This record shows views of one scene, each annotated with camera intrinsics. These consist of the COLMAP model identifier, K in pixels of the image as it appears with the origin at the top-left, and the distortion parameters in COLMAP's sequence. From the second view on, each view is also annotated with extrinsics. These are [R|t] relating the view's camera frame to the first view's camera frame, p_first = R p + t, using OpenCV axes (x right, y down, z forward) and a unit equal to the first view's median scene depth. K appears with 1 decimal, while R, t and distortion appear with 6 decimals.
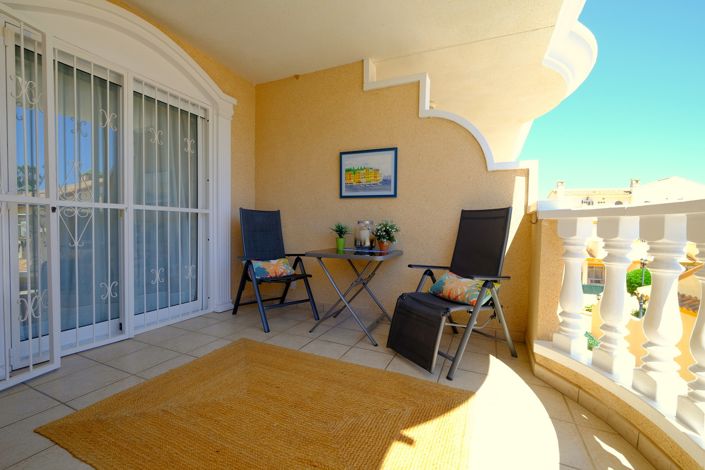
lens RADIAL K [[306.5, 0, 349.8], [0, 306.5, 235.1], [0, 0, 1]] dist [0.000828, 0.000112]
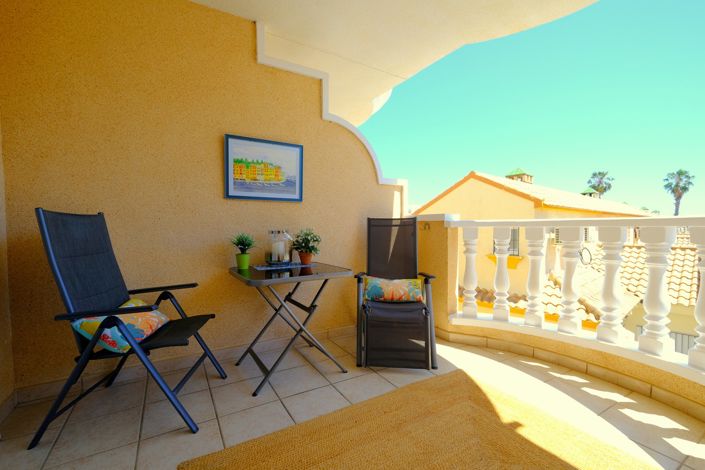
lens RADIAL K [[306.5, 0, 349.8], [0, 306.5, 235.1], [0, 0, 1]] dist [0.000828, 0.000112]
pose [[0.565465, -0.043514, 0.823624, -0.502519], [0.039128, 0.998898, 0.025910, -0.045741], [-0.823844, 0.017576, 0.566544, 0.390765]]
